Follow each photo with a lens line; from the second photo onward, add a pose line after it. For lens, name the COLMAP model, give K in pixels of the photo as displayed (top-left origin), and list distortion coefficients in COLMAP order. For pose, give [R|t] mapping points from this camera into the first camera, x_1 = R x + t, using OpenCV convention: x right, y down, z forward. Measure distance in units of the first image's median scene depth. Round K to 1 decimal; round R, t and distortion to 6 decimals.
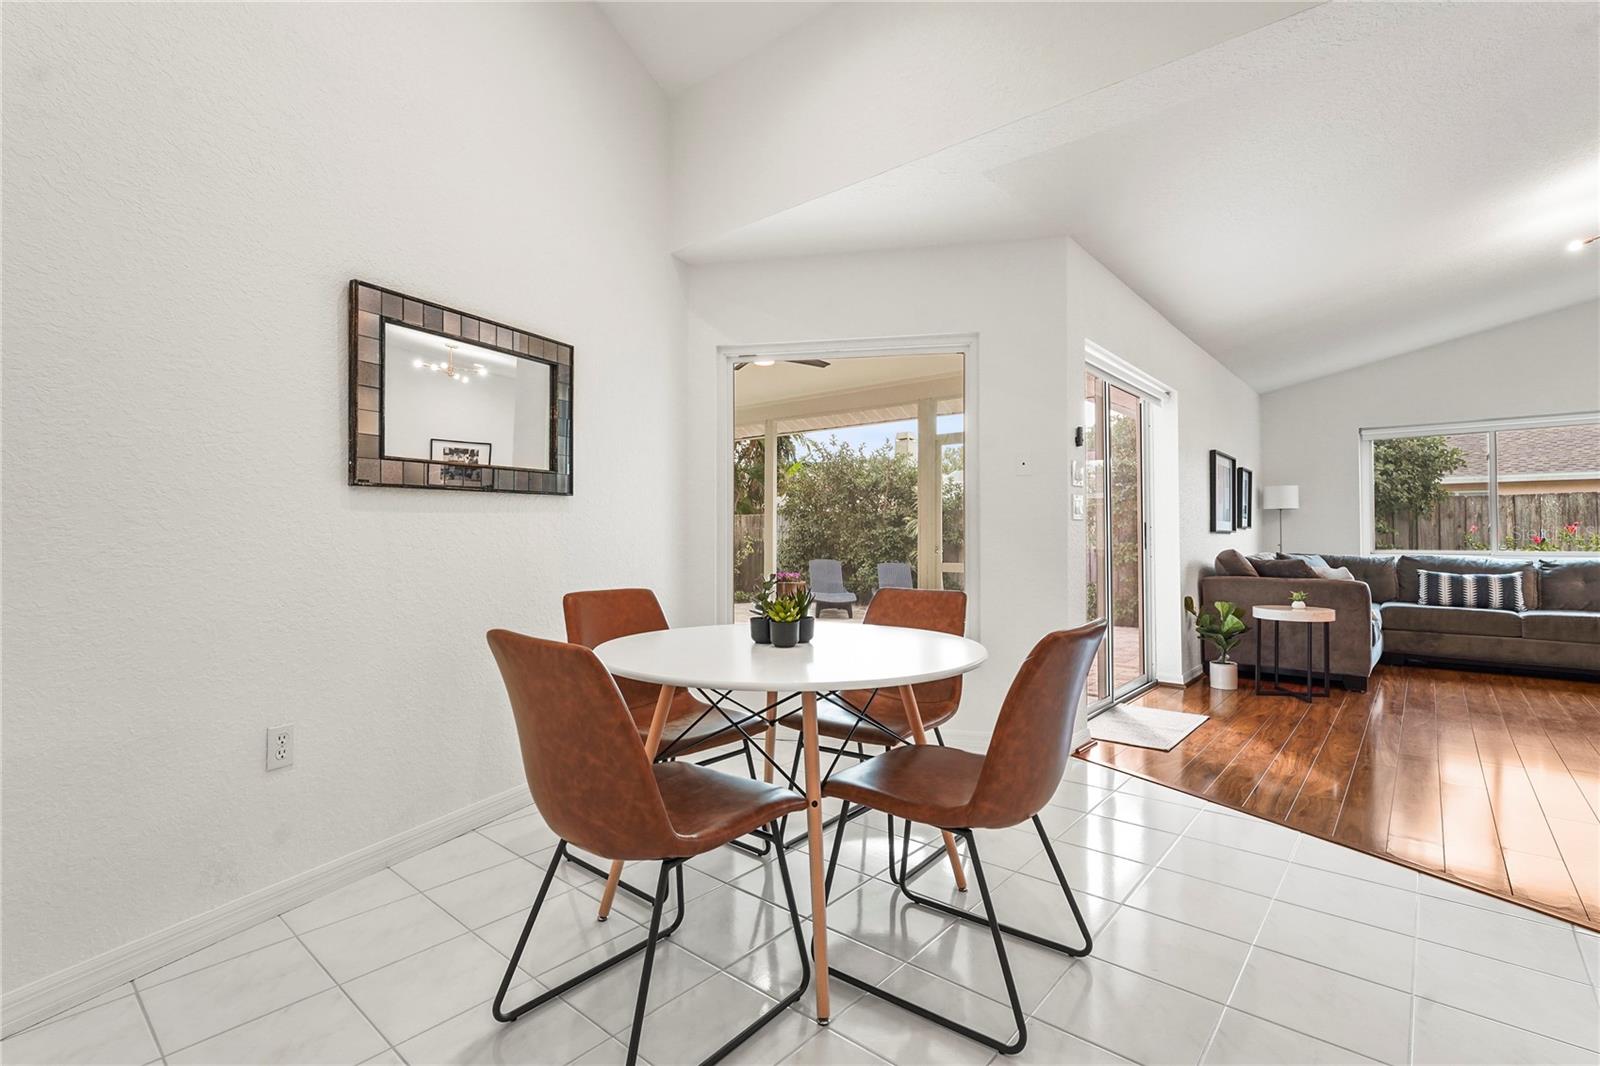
lens RADIAL K [[731.9, 0, 793.4], [0, 731.9, 523.2], [0, 0, 1]] dist [-0.000134, -0.000341]
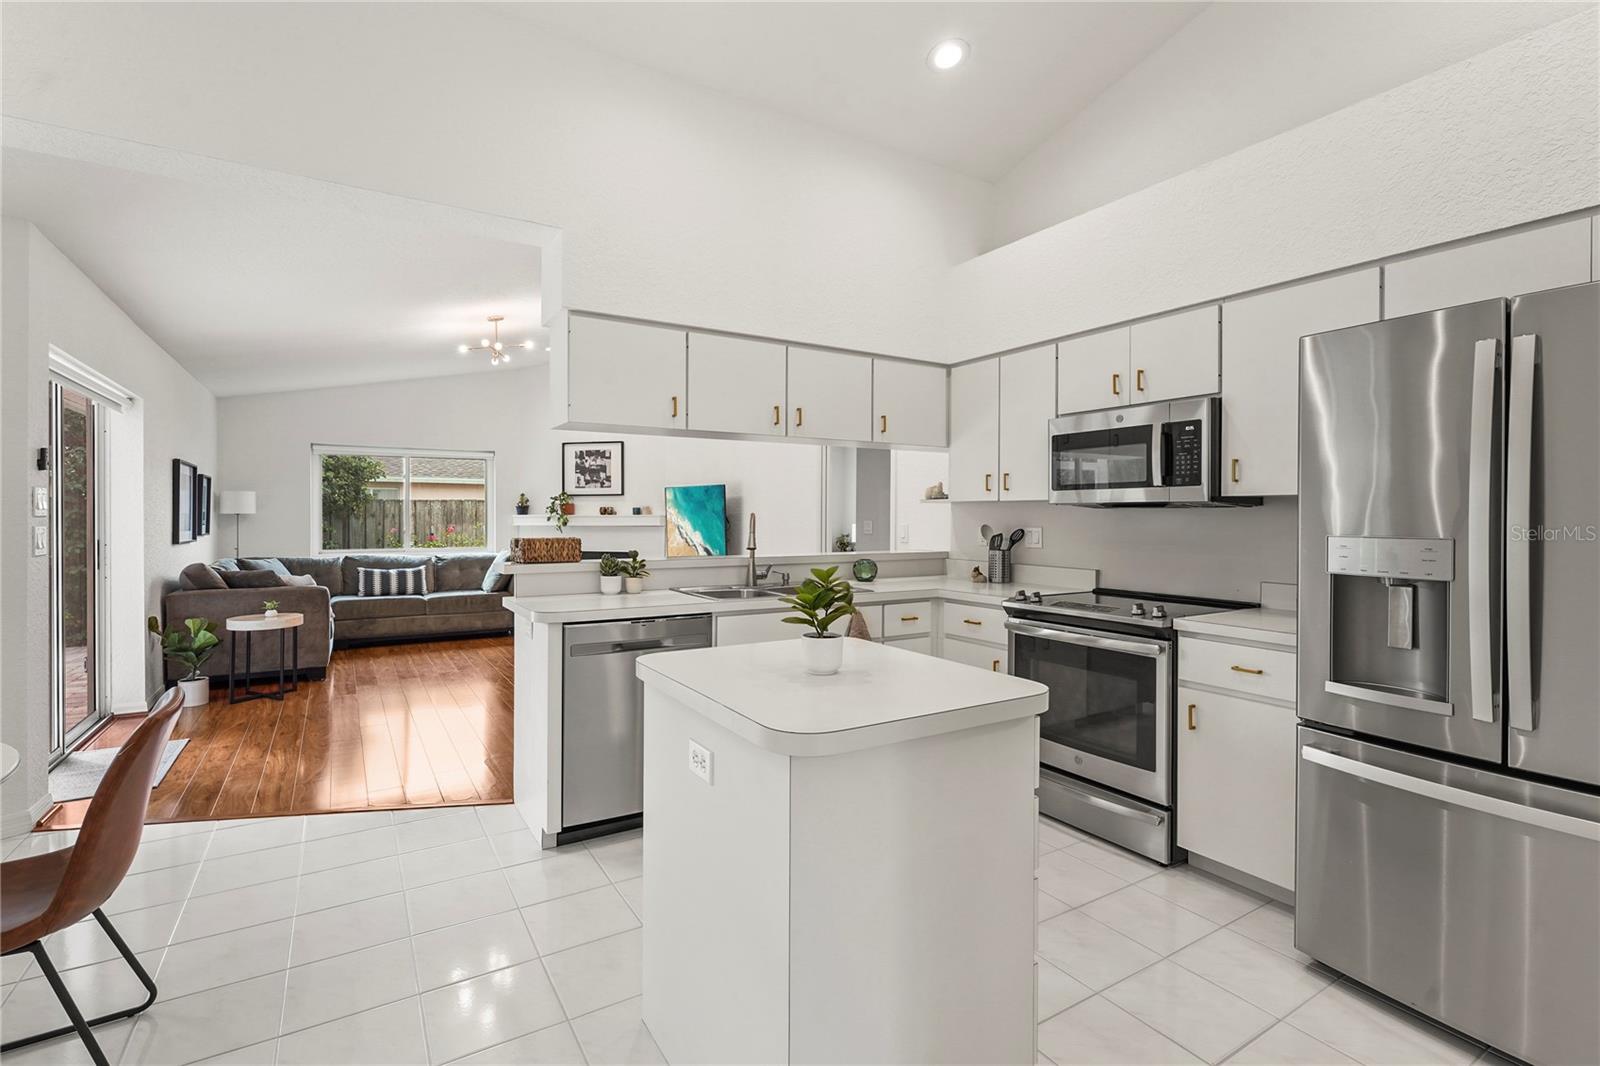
lens RADIAL K [[731.9, 0, 794.8], [0, 731.9, 521.6], [0, 0, 1]] dist [-0.000134, -0.000341]
pose [[0.296286, -0.005235, 0.955085, -0.100267], [-0.018479, 0.999766, 0.011212, -0.042377], [-0.954920, -0.020971, 0.296120, -0.058126]]
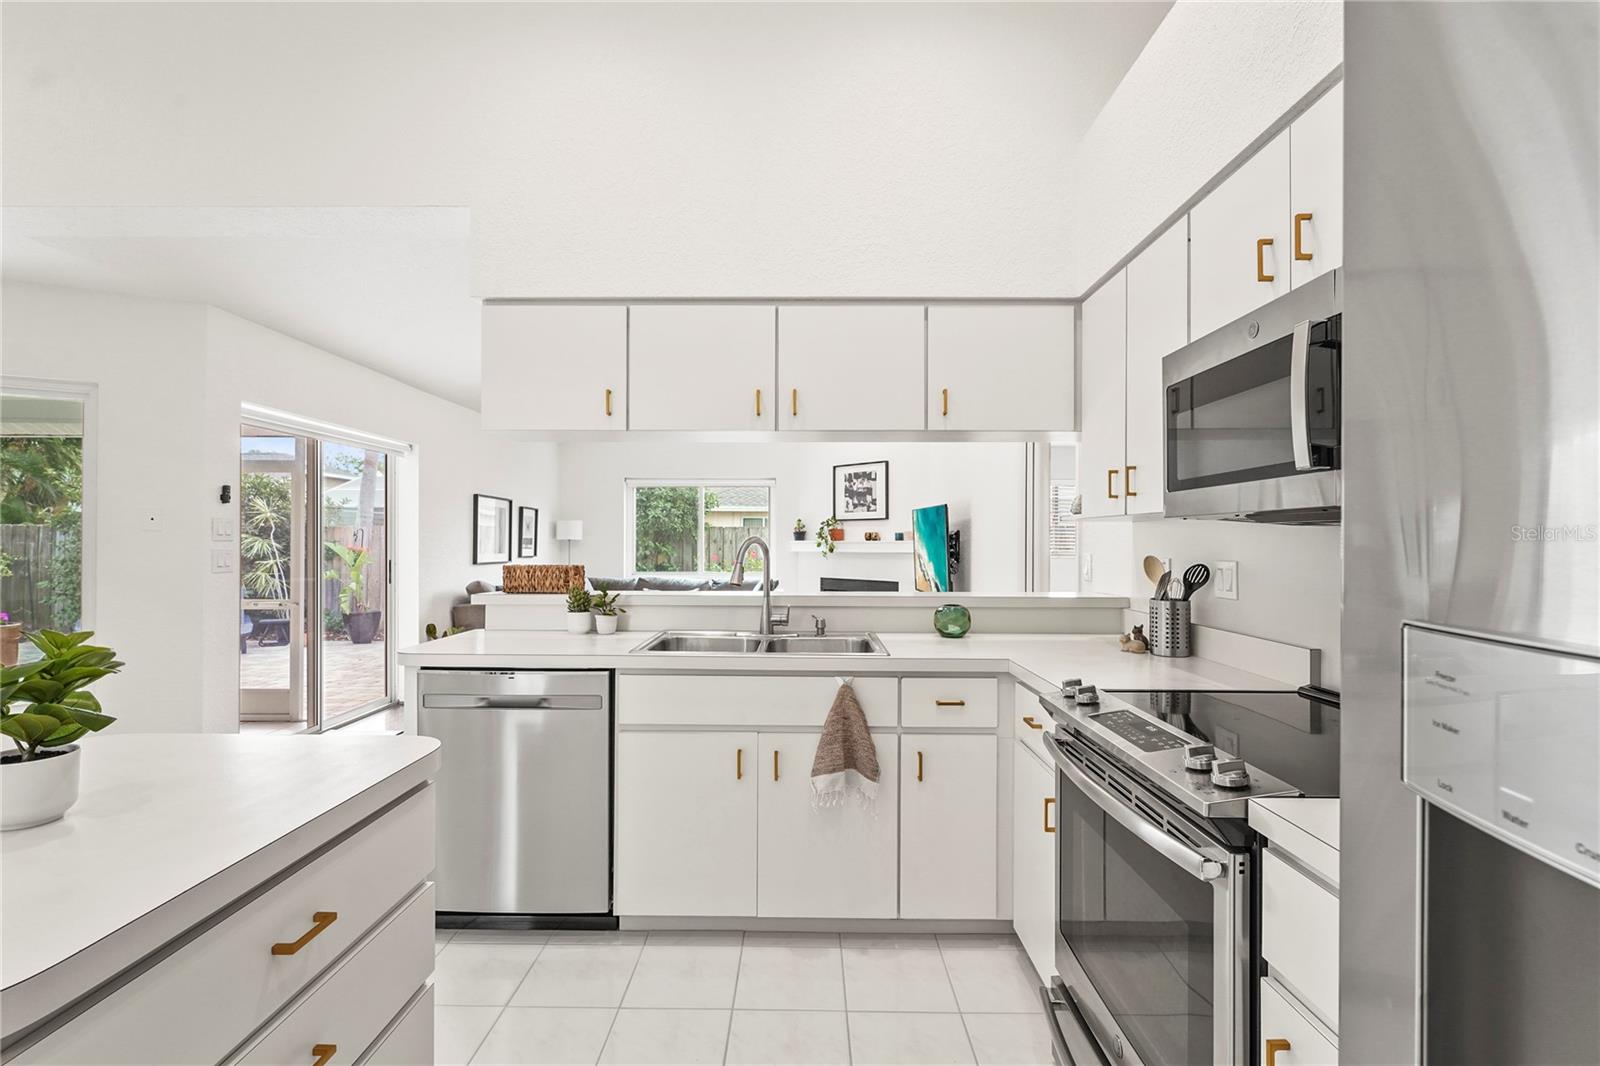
lens RADIAL K [[731.9, 0, 792.4], [0, 731.9, 538.1], [0, 0, 1]] dist [-0.000134, -0.000341]
pose [[0.761280, 0.007357, 0.648381, 0.195952], [-0.015721, 0.999851, 0.007114, -0.044935], [-0.648233, -0.015609, 0.761282, -0.208928]]
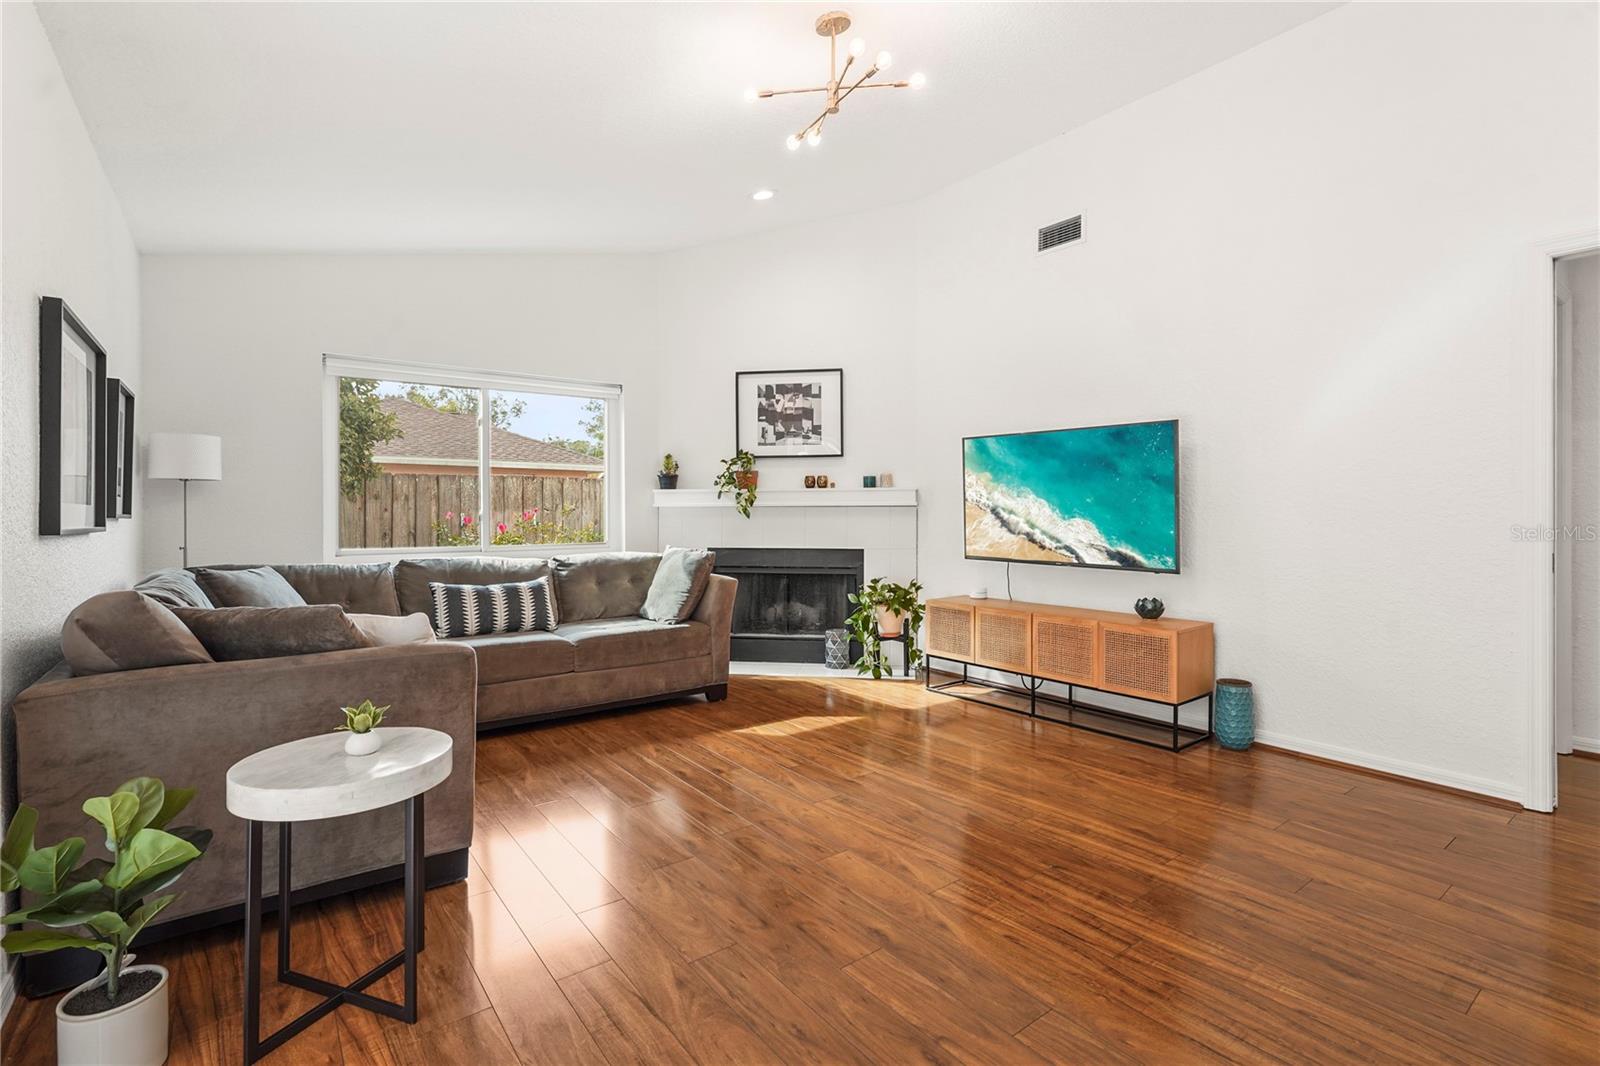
lens RADIAL K [[731.9, 0, 799.3], [0, 731.9, 517.9], [0, 0, 1]] dist [-0.000134, -0.000341]
pose [[0.210479, -0.008288, 0.977563, 0.307998], [-0.015546, 0.999809, 0.011824, -0.005915], [-0.977475, -0.017686, 0.210310, 0.575134]]
